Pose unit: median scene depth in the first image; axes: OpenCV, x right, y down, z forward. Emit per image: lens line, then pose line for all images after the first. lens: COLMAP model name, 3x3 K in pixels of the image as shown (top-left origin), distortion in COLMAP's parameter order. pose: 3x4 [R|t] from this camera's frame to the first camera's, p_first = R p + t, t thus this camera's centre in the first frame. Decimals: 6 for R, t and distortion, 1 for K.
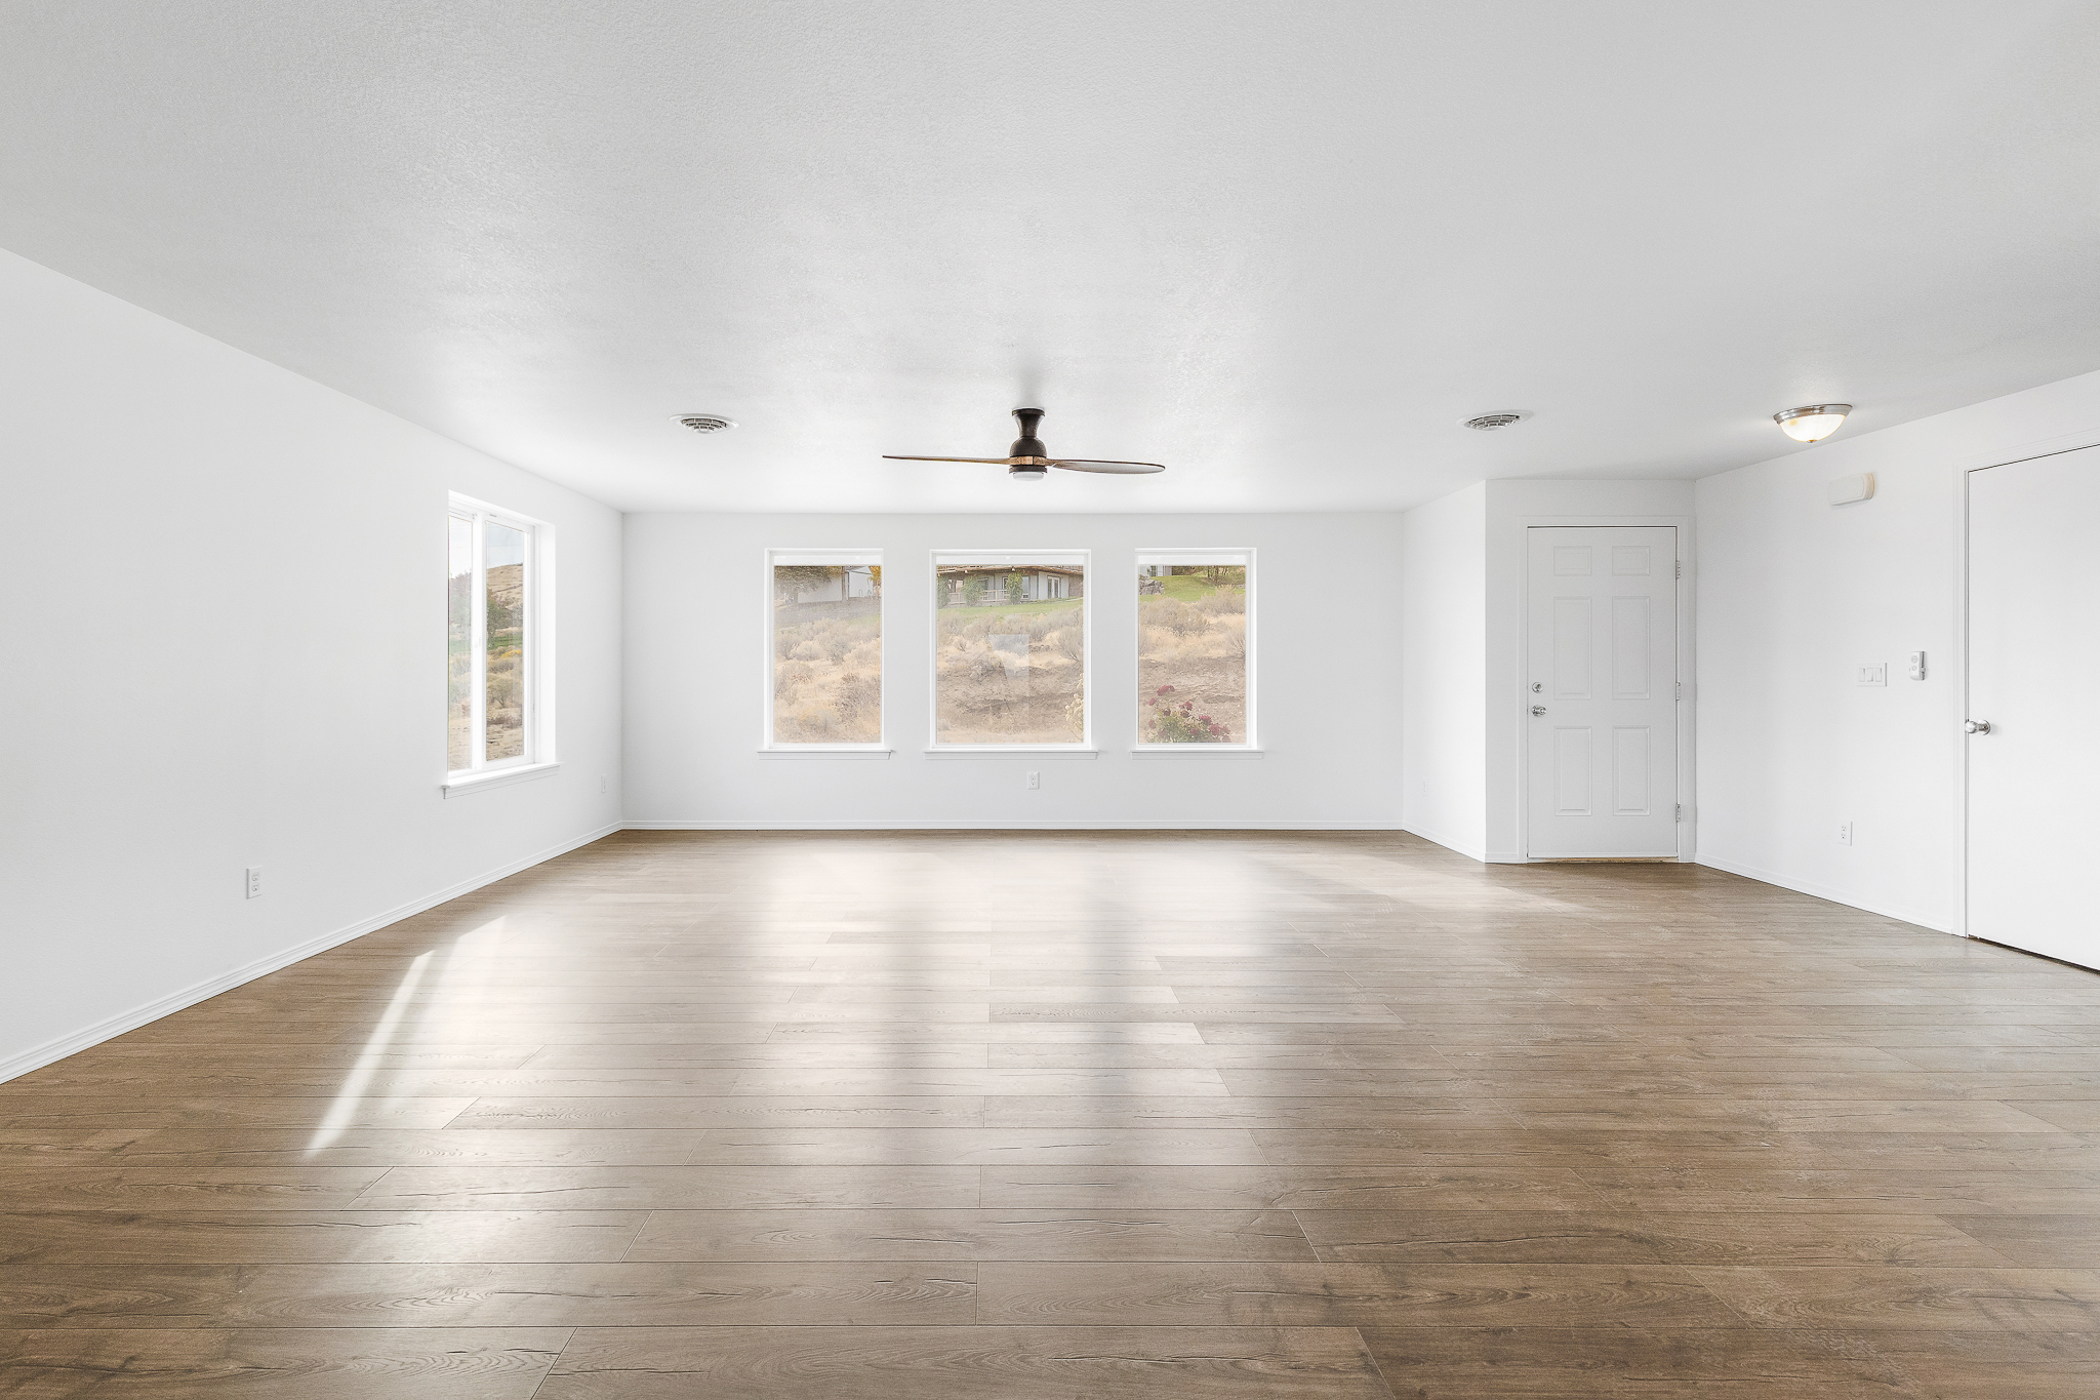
lens RADIAL K [[954.3, 0, 1001.4], [0, 954.3, 703.6], [0, 0, 1]] dist [0.007620, -0.001172]
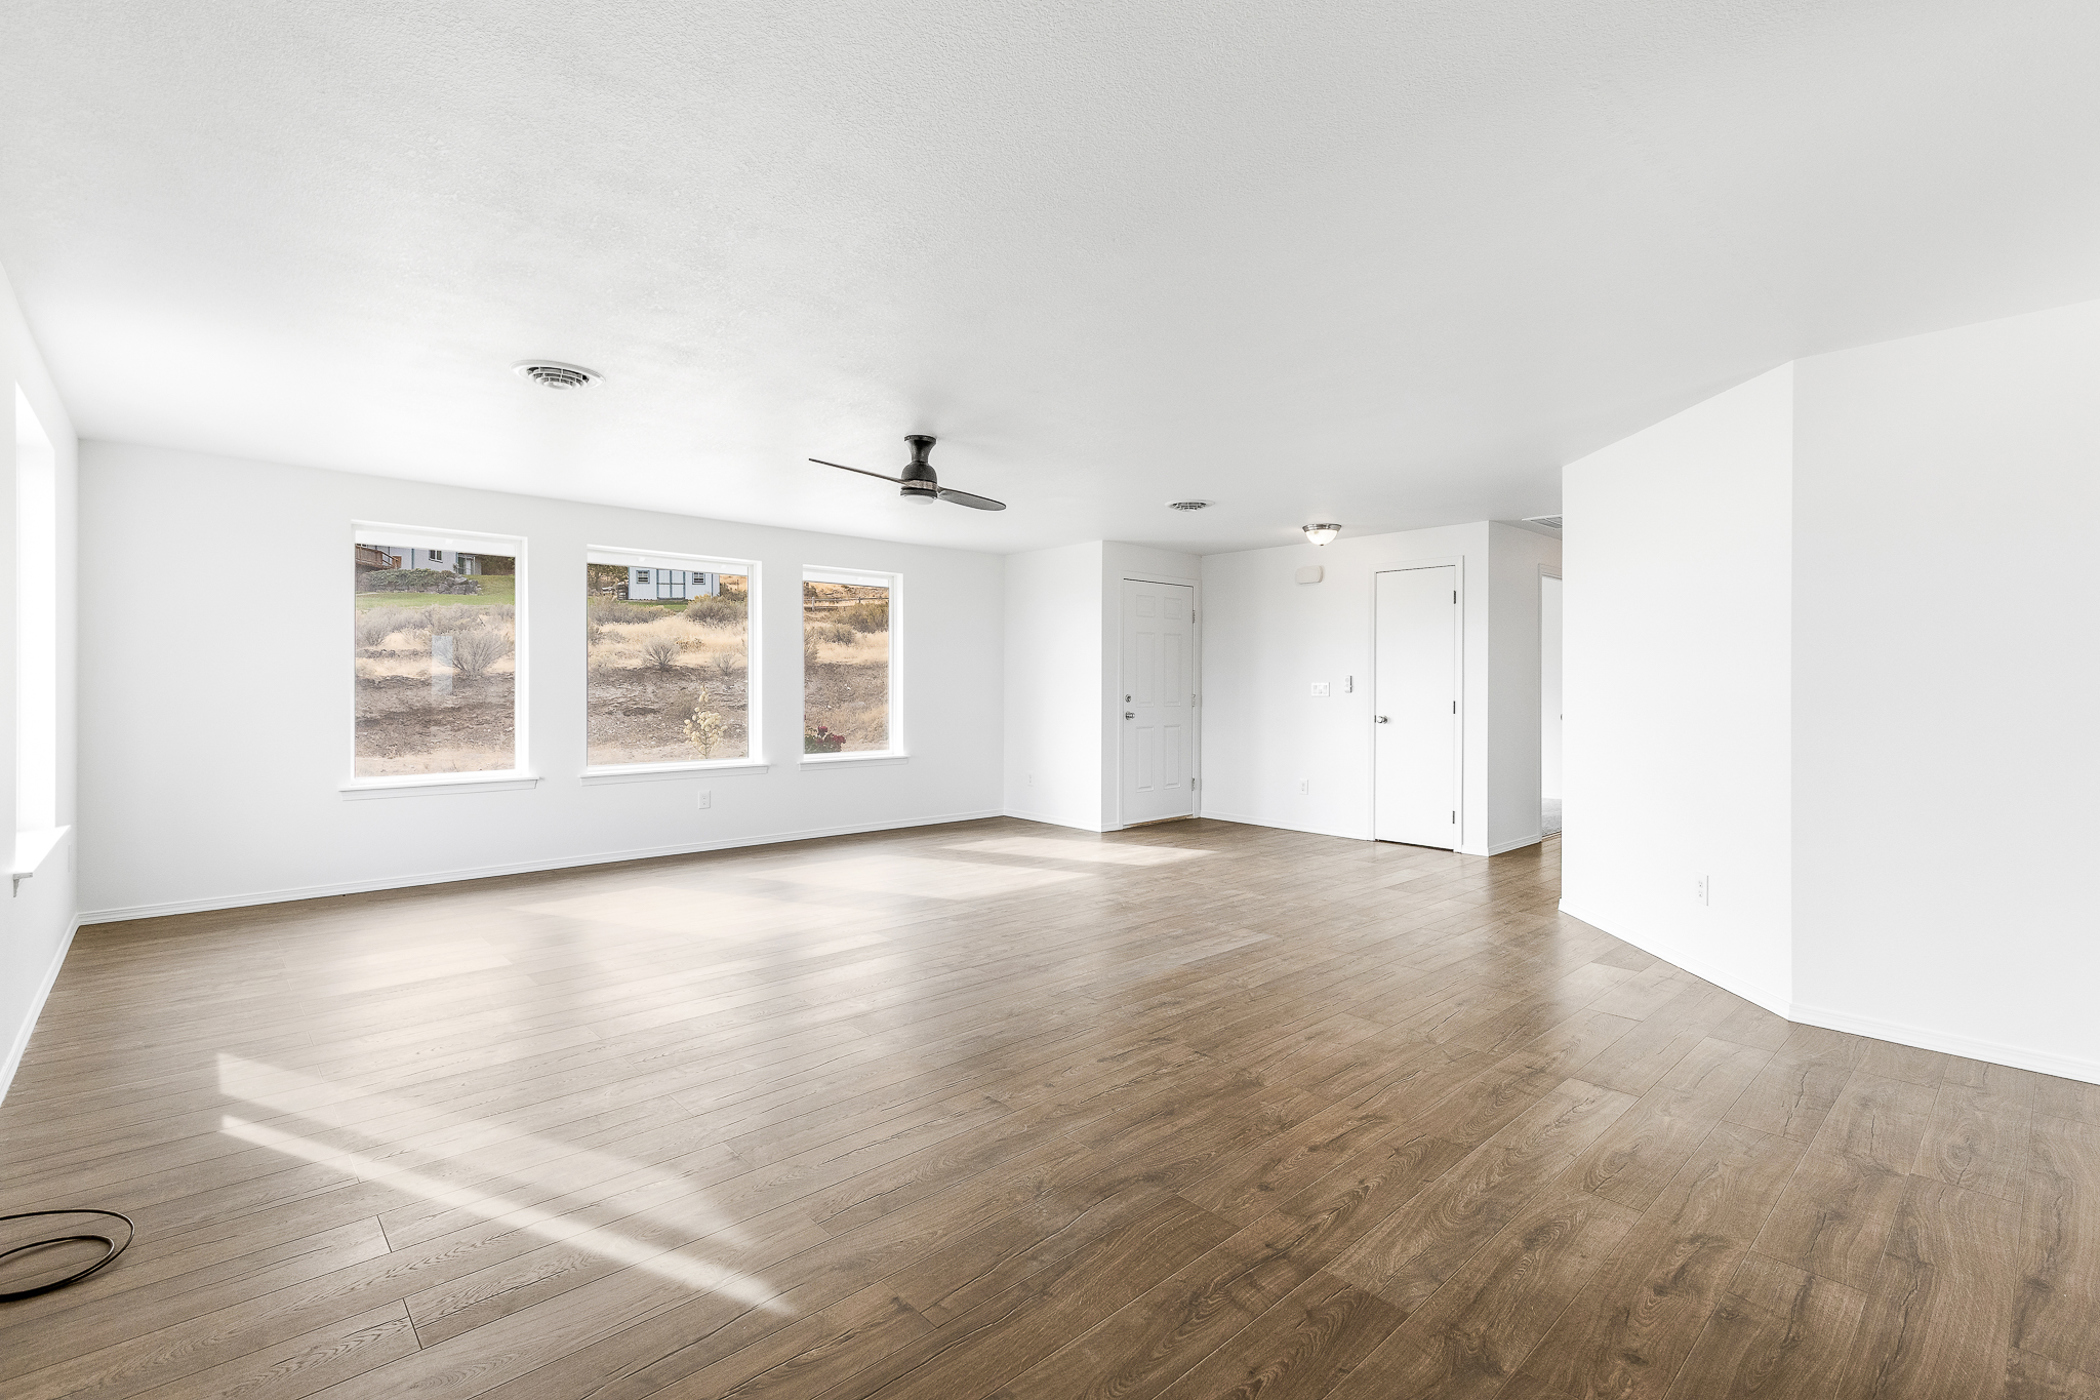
lens RADIAL K [[954.3, 0, 1035.4], [0, 954.3, 697.2], [0, 0, 1]] dist [0.007620, -0.001172]
pose [[0.729233, -0.004643, 0.684249, -0.452044], [0.017192, 0.999786, -0.011538, -0.004461], [-0.684049, 0.020177, 0.729157, 0.113915]]
